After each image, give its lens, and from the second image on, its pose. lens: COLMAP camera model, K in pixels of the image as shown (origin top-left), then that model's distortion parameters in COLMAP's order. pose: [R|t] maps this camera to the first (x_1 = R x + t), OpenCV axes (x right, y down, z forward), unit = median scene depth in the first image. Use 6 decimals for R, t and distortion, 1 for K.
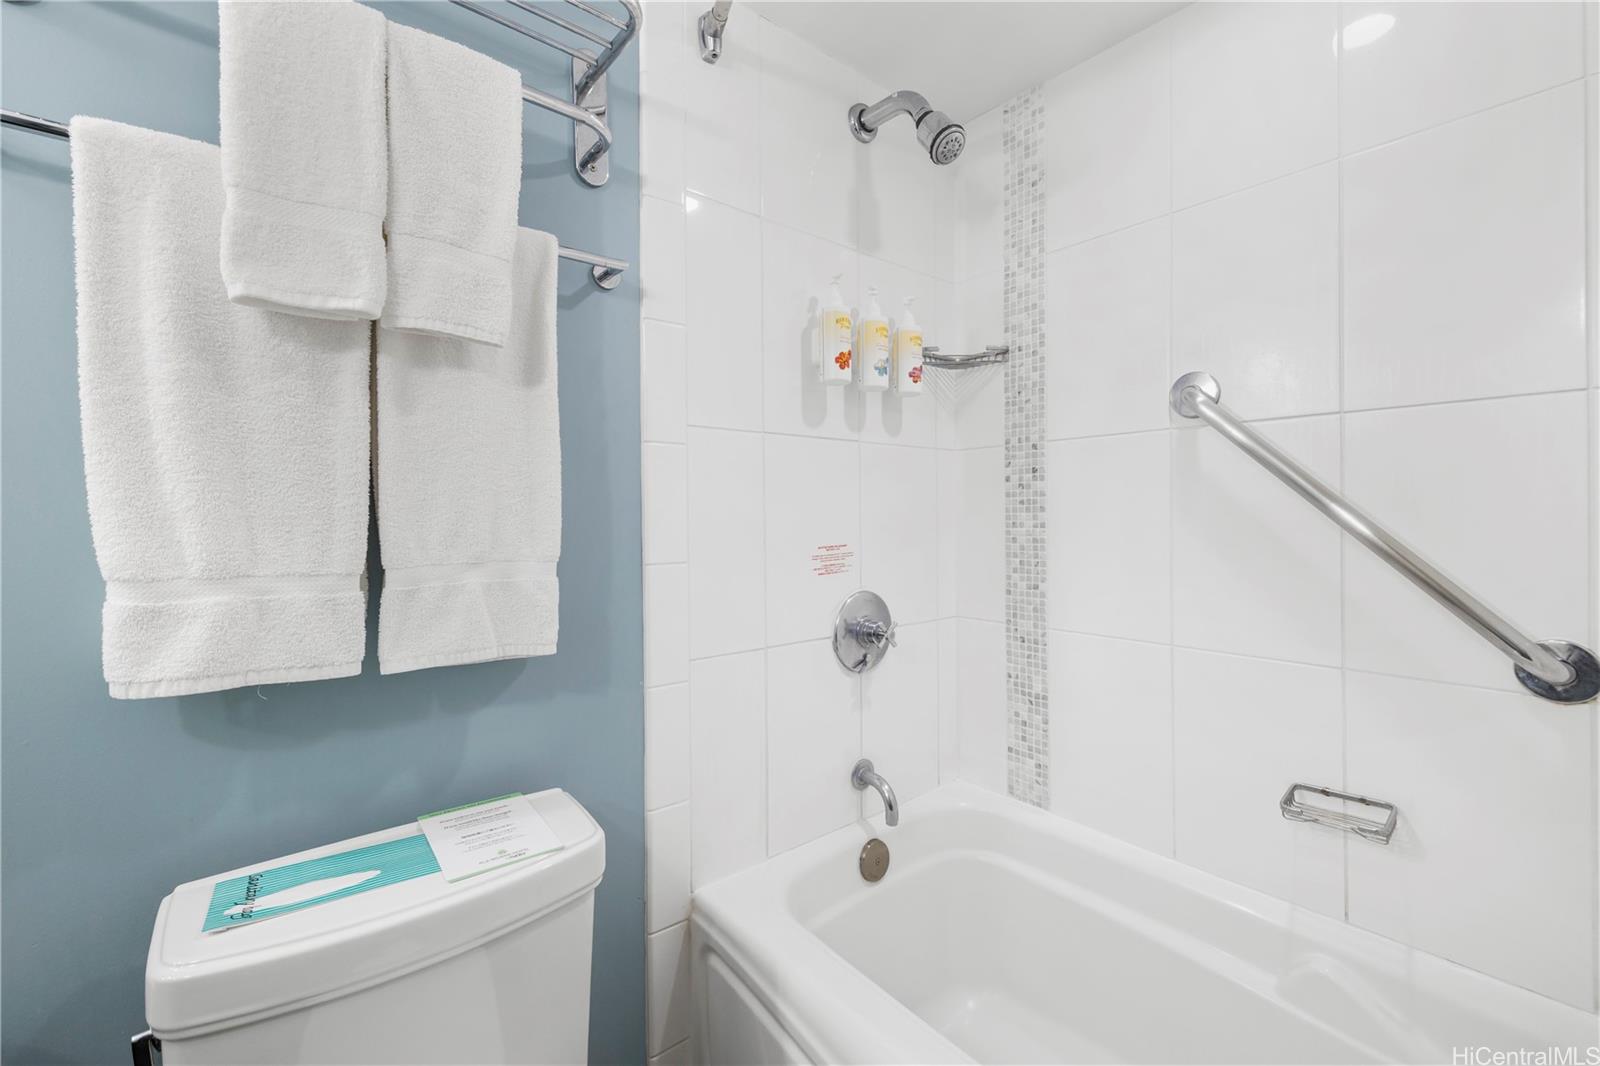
lens RADIAL K [[664.8, 0, 793.0], [0, 664.8, 522.5], [0, 0, 1]] dist [0.000792, 0.000018]
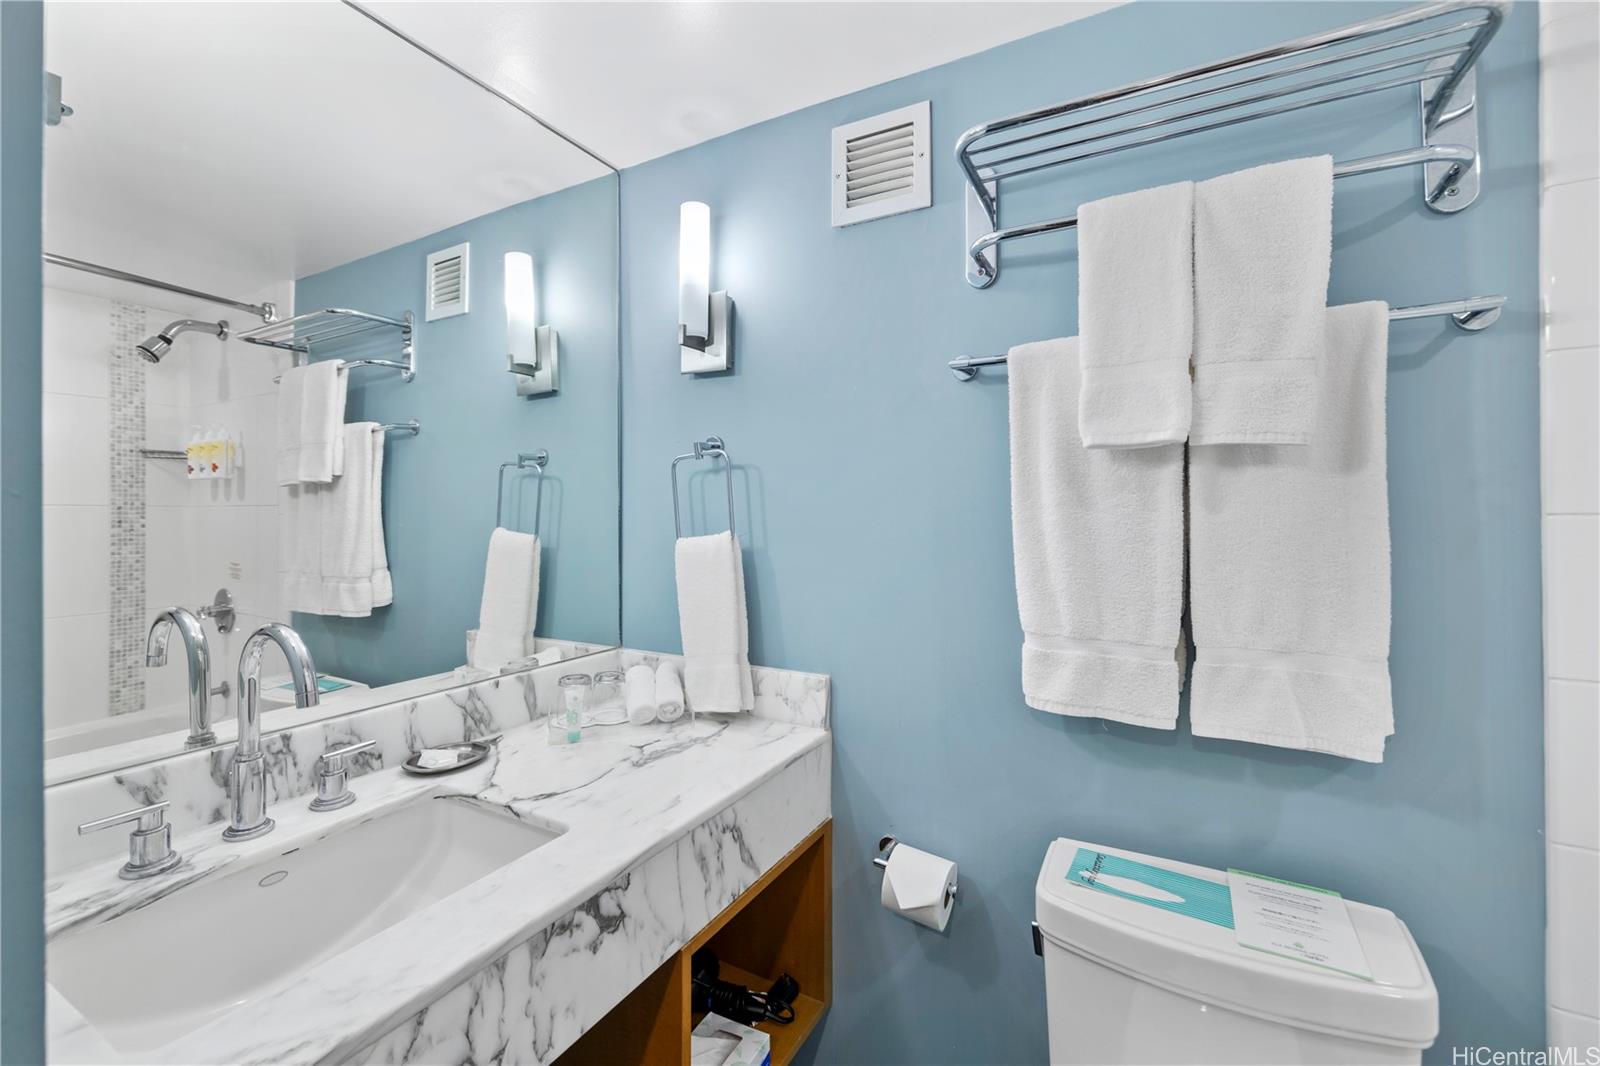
lens RADIAL K [[664.8, 0, 793.6], [0, 664.8, 520.9], [0, 0, 1]] dist [0.000792, 0.000018]
pose [[0.365171, 0.009303, -0.930894, 0.226178], [0.003966, 0.999925, 0.011548, -0.172629], [0.930932, -0.007909, 0.365107, -0.092545]]
